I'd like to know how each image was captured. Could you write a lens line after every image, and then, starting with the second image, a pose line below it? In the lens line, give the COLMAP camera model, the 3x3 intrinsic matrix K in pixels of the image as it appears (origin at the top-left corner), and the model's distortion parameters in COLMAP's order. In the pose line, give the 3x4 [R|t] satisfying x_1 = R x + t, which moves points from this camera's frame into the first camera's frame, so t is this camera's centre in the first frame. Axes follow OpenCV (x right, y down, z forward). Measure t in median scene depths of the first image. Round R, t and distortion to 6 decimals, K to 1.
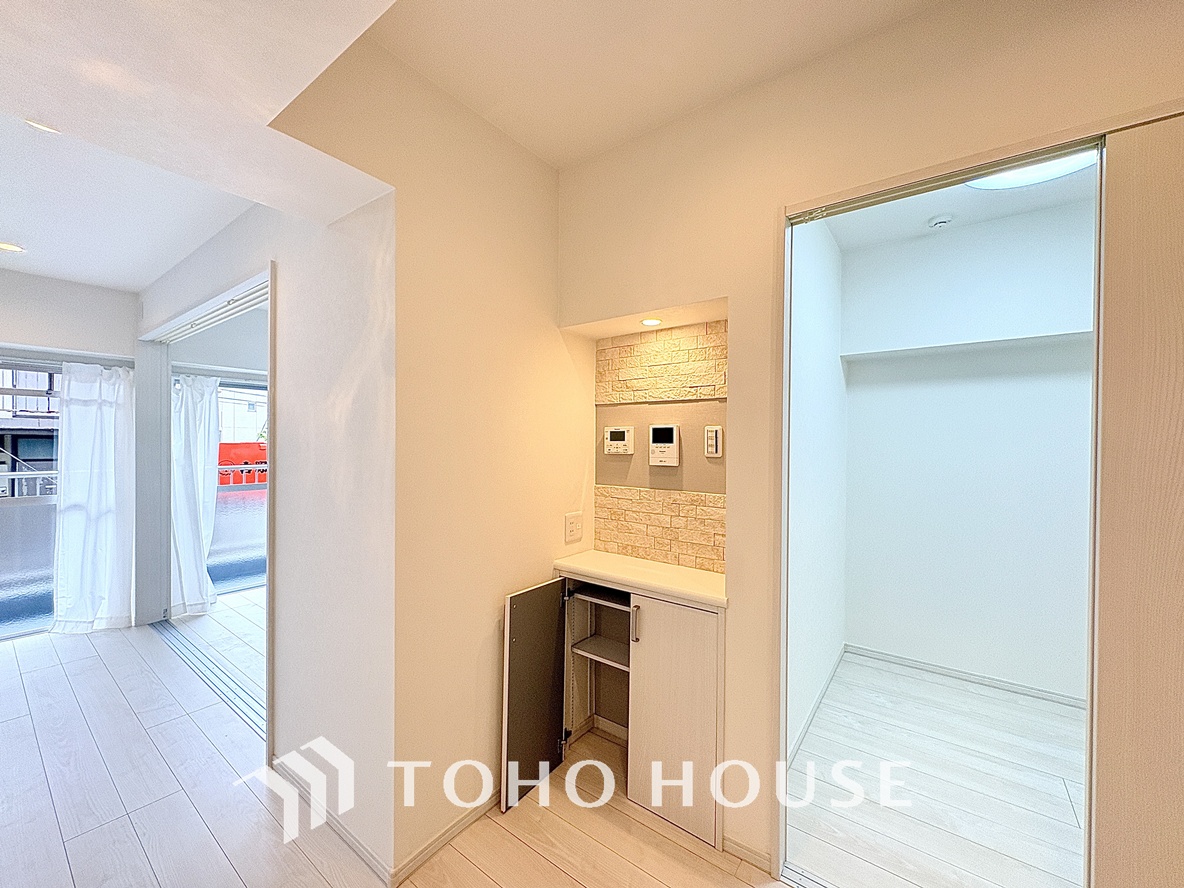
lens RADIAL K [[473.0, 0, 593.3], [0, 473.0, 445.8], [0, 0, 1]] dist [0.001050, -0.000145]
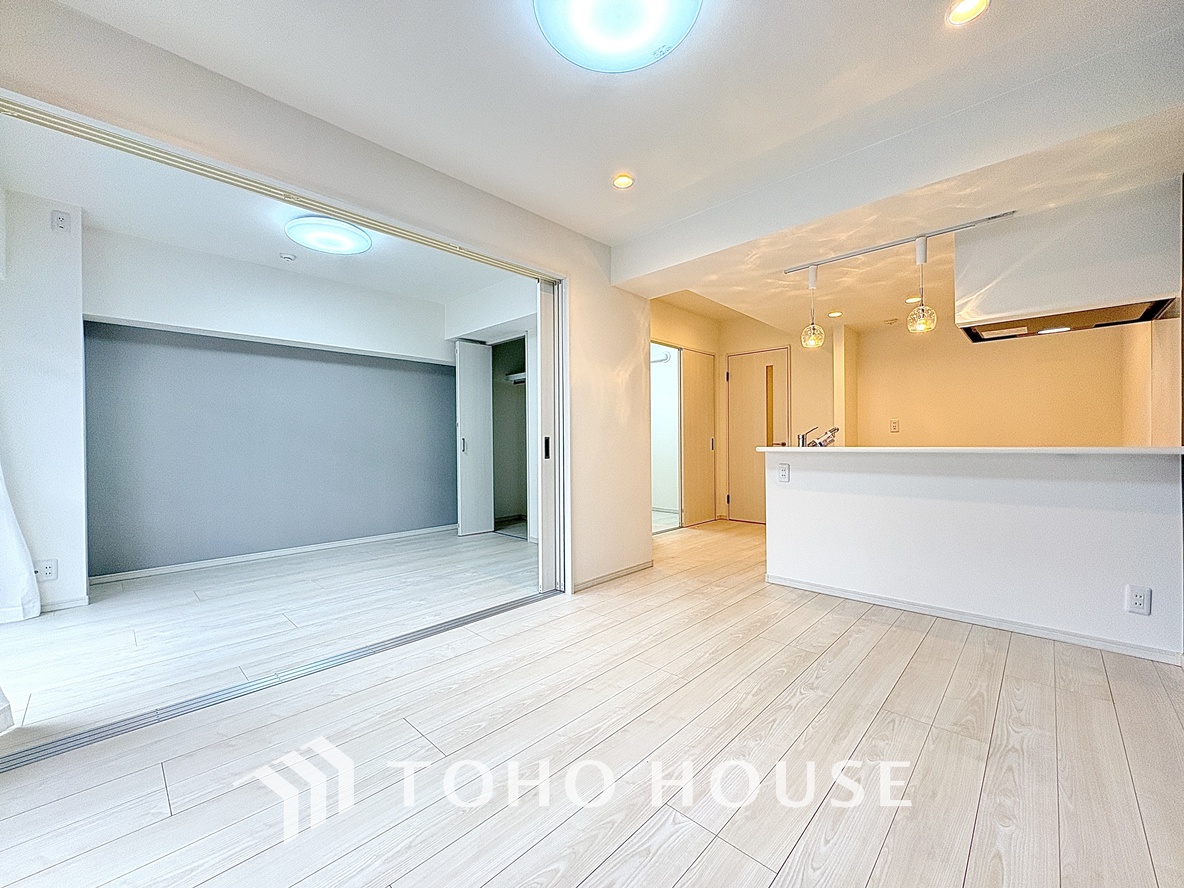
lens RADIAL K [[473.0, 0, 593.3], [0, 473.0, 445.8], [0, 0, 1]] dist [0.001050, -0.000145]
pose [[0.126512, -0.016901, 0.991821, -2.092496], [0.013215, 0.999795, 0.015351, 0.151453], [-0.991877, 0.011165, 0.126709, 0.675684]]
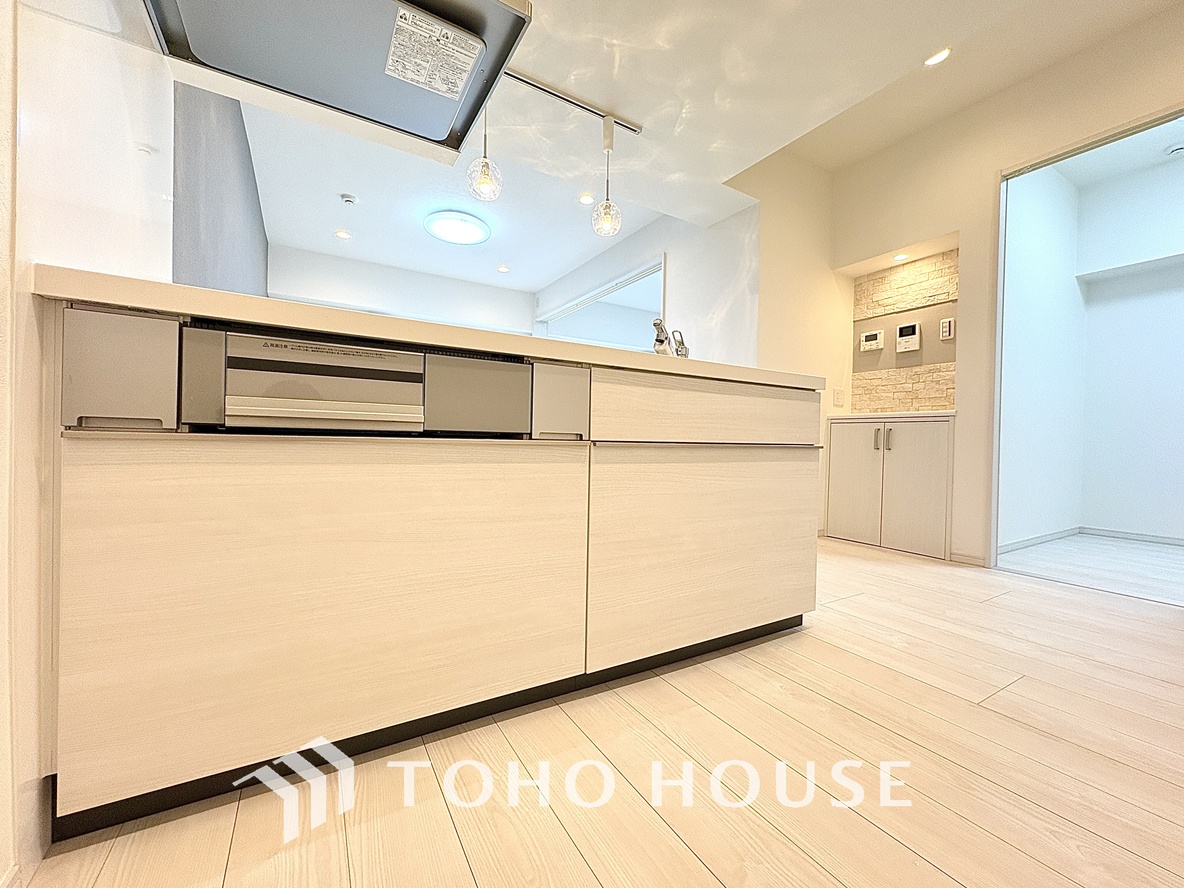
lens RADIAL K [[473.0, 0, 593.3], [0, 473.0, 445.8], [0, 0, 1]] dist [0.001050, -0.000145]
pose [[0.925540, 0.014880, -0.378356, -0.202625], [-0.015226, 0.999882, 0.002078, 0.349511], [0.378342, 0.003838, 0.925658, -0.779793]]
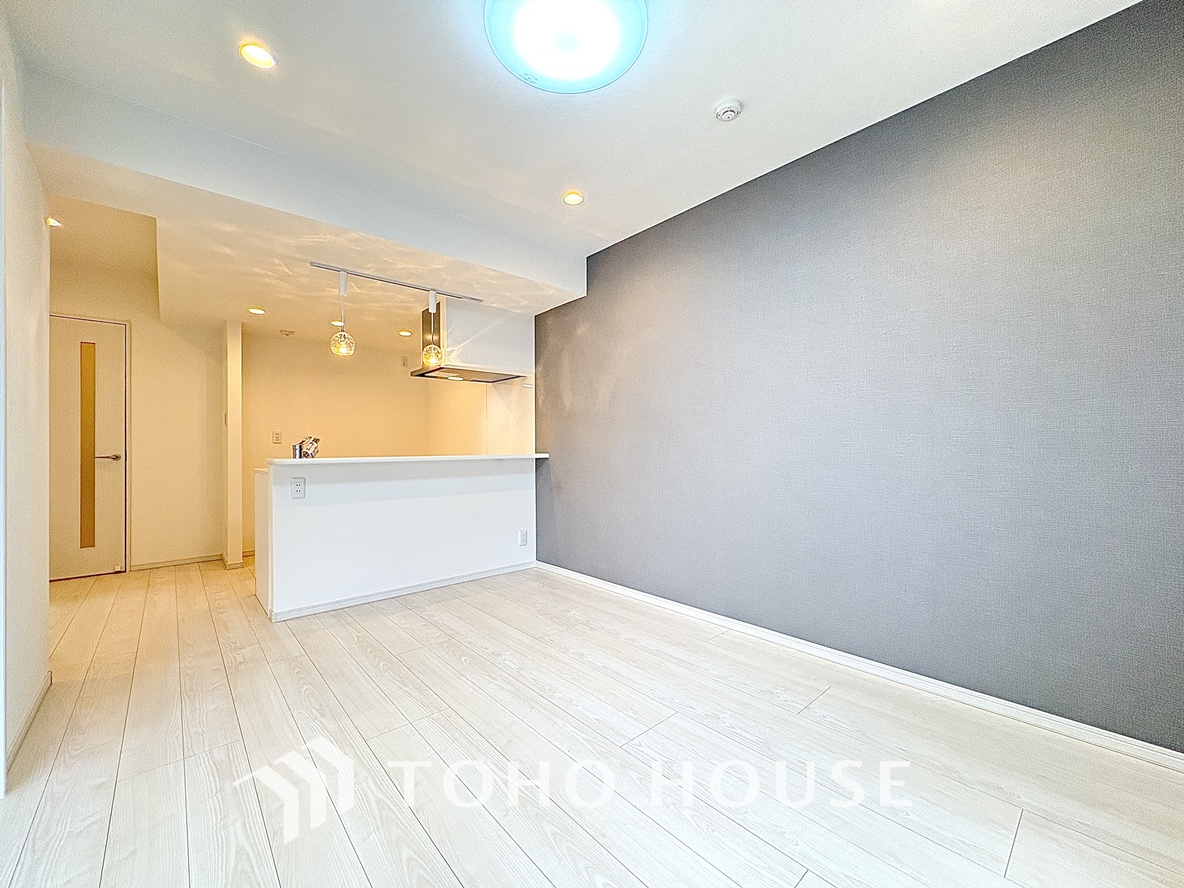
lens RADIAL K [[473.0, 0, 593.3], [0, 473.0, 445.8], [0, 0, 1]] dist [0.001050, -0.000145]
pose [[-0.979775, 0.000299, 0.200100, -1.579965], [0.000393, 1.000000, 0.000430, 0.150751], [-0.200100, 0.000499, -0.979775, 1.415293]]
